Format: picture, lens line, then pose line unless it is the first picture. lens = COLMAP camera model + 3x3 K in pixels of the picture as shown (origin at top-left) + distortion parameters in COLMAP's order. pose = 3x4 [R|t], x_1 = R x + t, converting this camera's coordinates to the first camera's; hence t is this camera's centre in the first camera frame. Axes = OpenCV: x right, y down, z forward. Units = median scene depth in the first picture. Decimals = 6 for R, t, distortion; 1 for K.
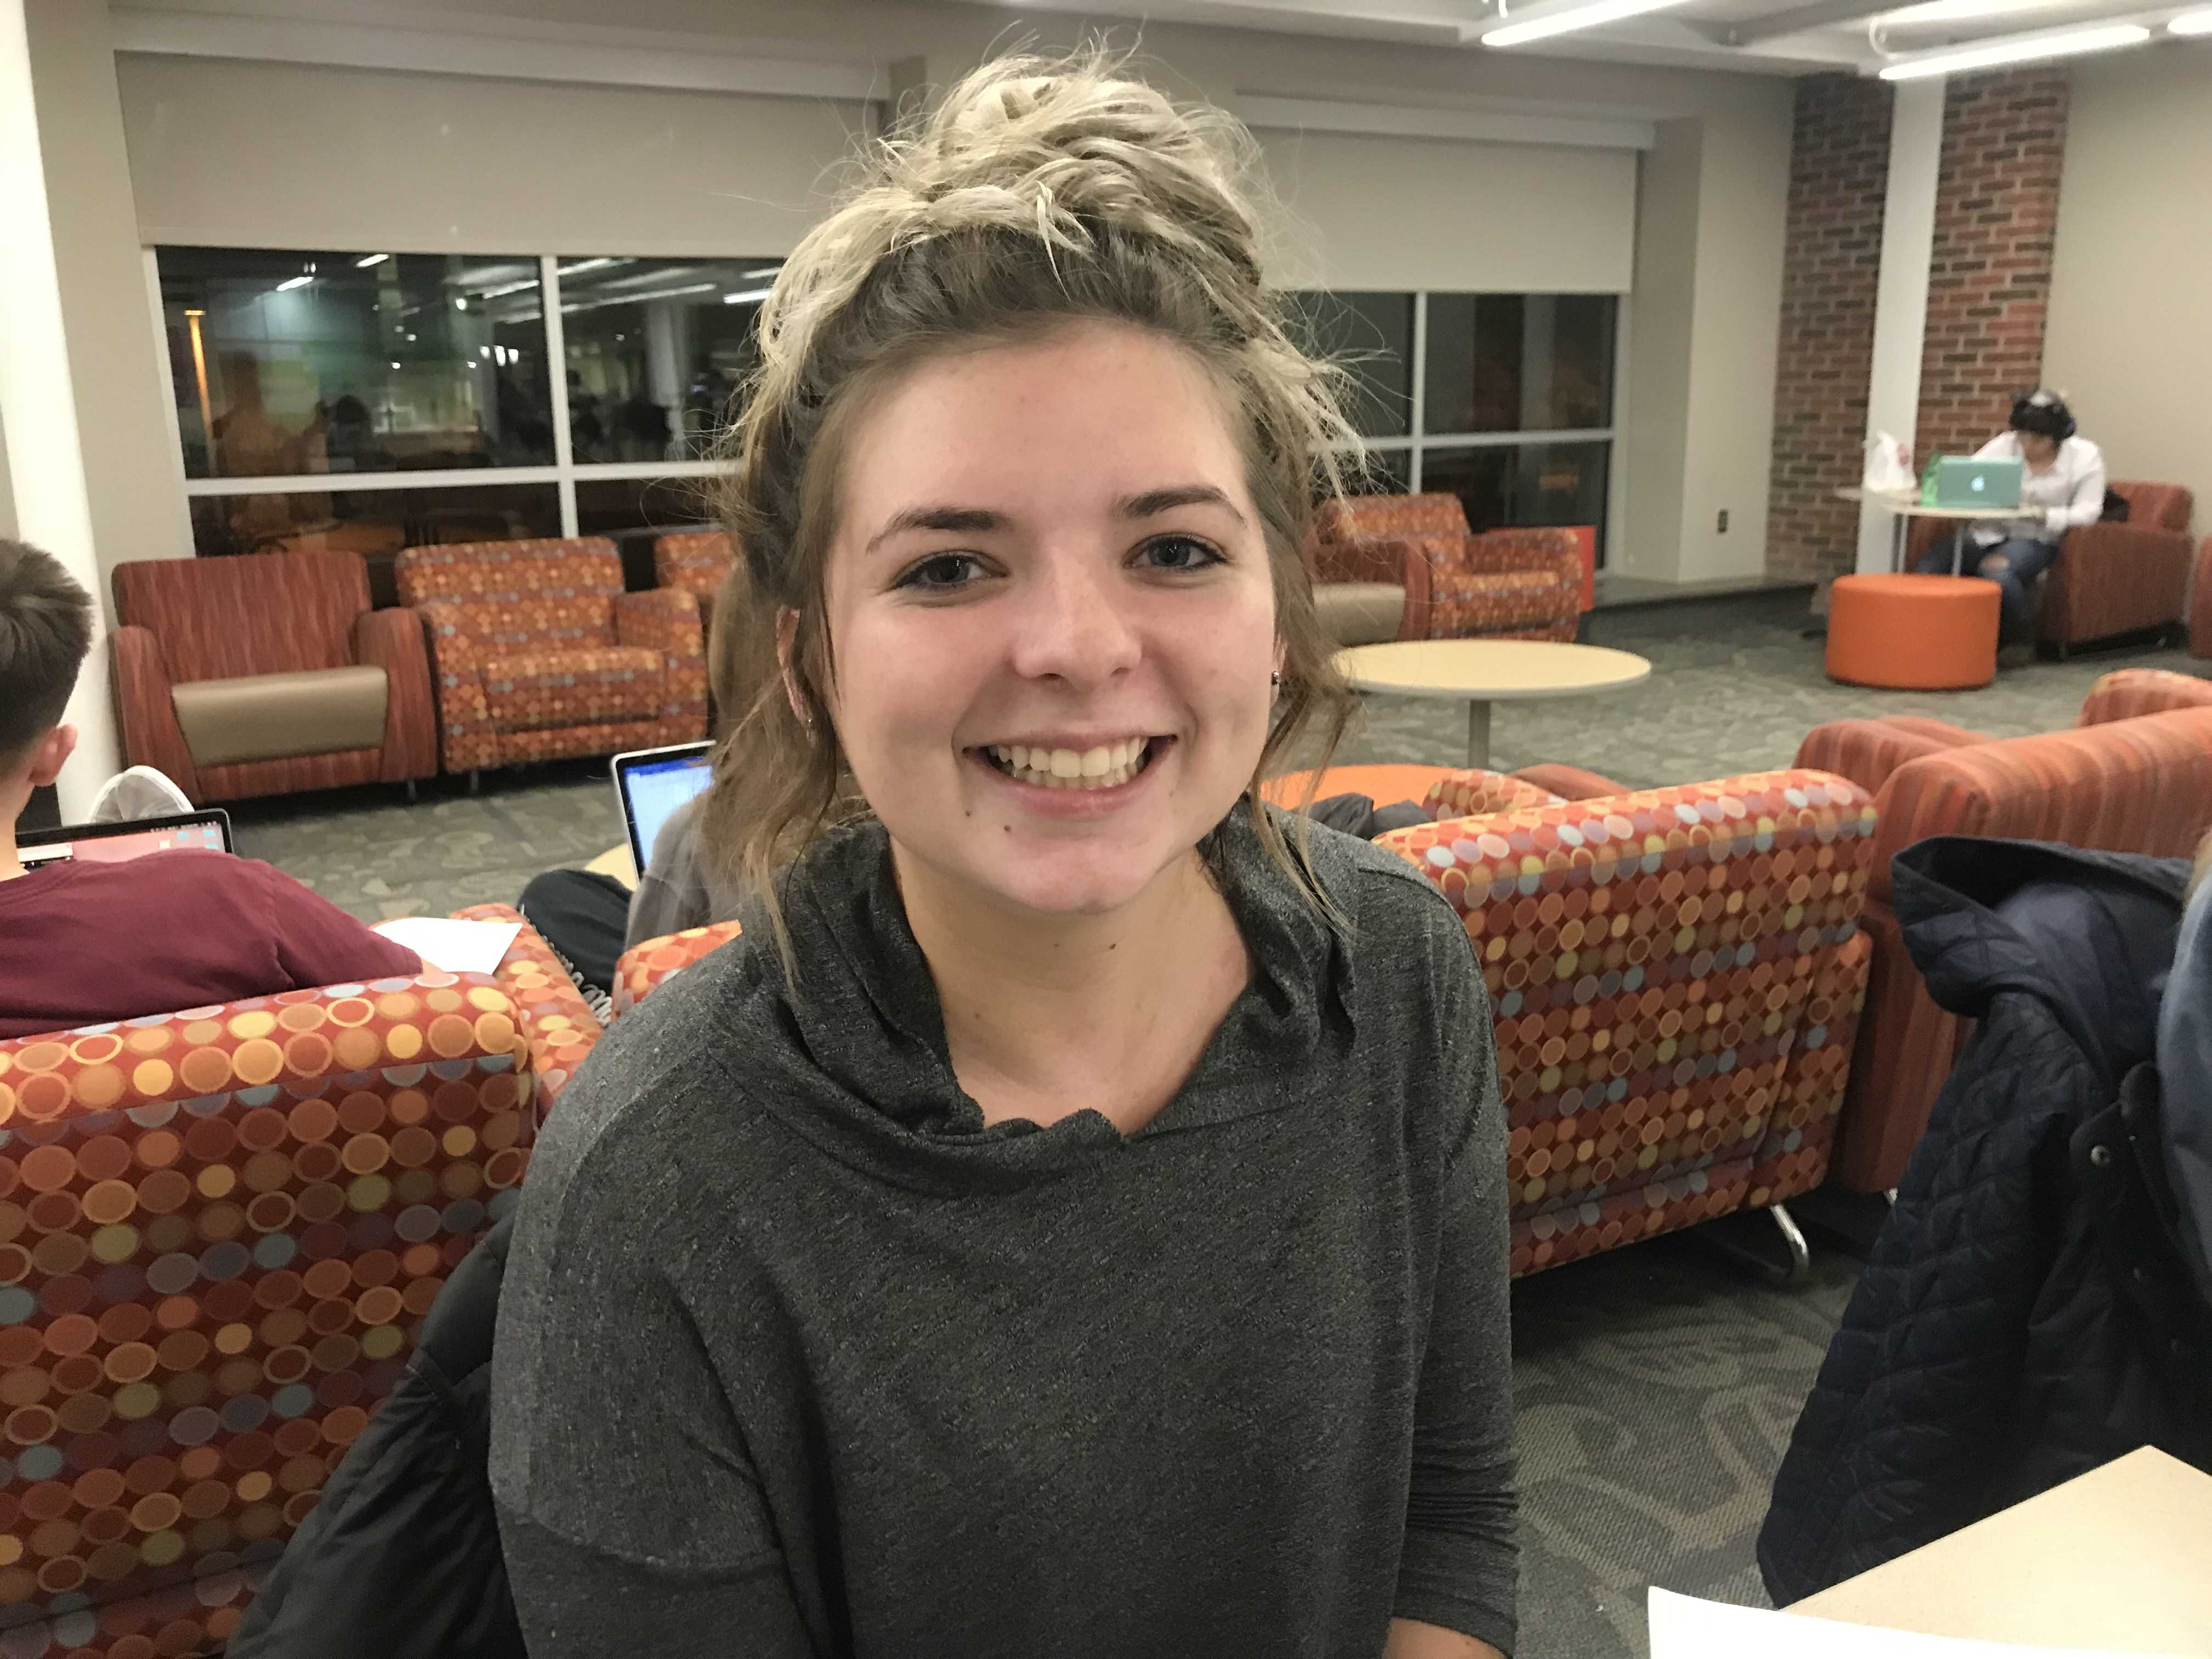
lens RADIAL K [[1895.7, 0, 1096.7], [0, 1895.7, 819.7], [0, 0, 1]] dist [0.009070, 0.018342]
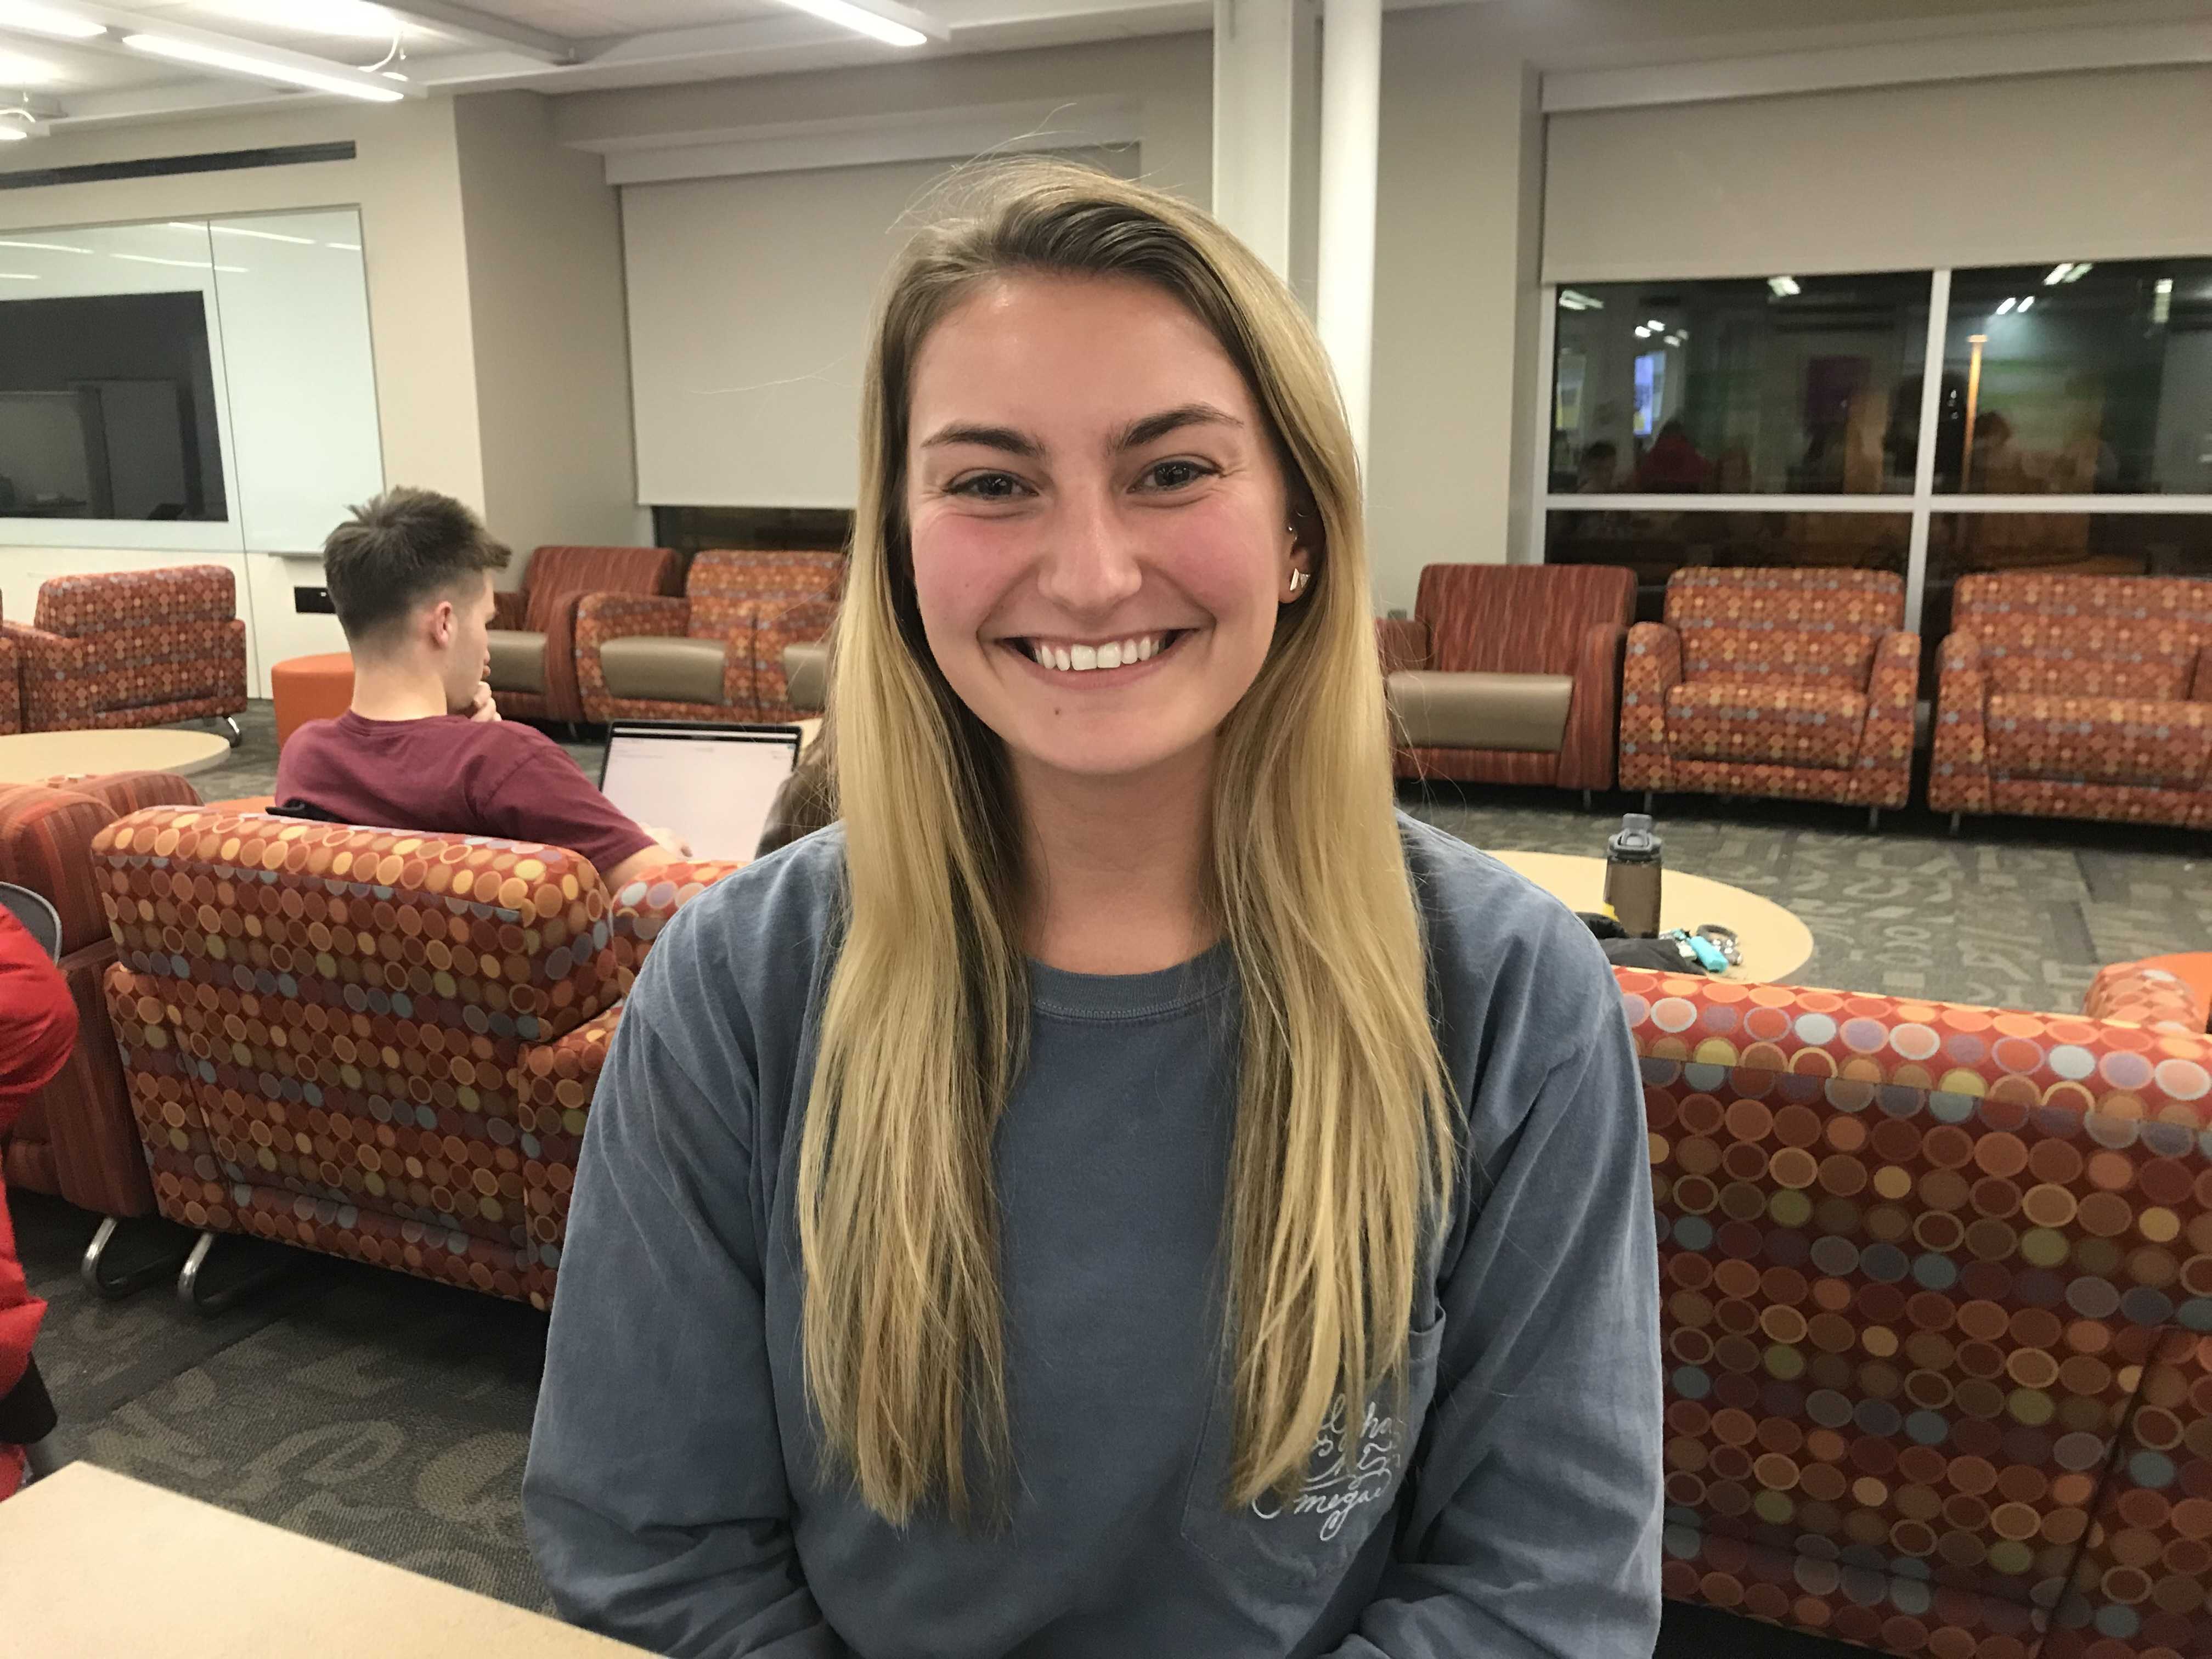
lens RADIAL K [[1895.7, 0, 1096.7], [0, 1895.7, 819.7], [0, 0, 1]] dist [0.009070, 0.018342]
pose [[0.634299, 0.174069, -0.753237, 0.250242], [-0.180195, 0.980774, 0.074909, -0.033402], [0.751794, 0.088214, 0.653470, 0.119158]]
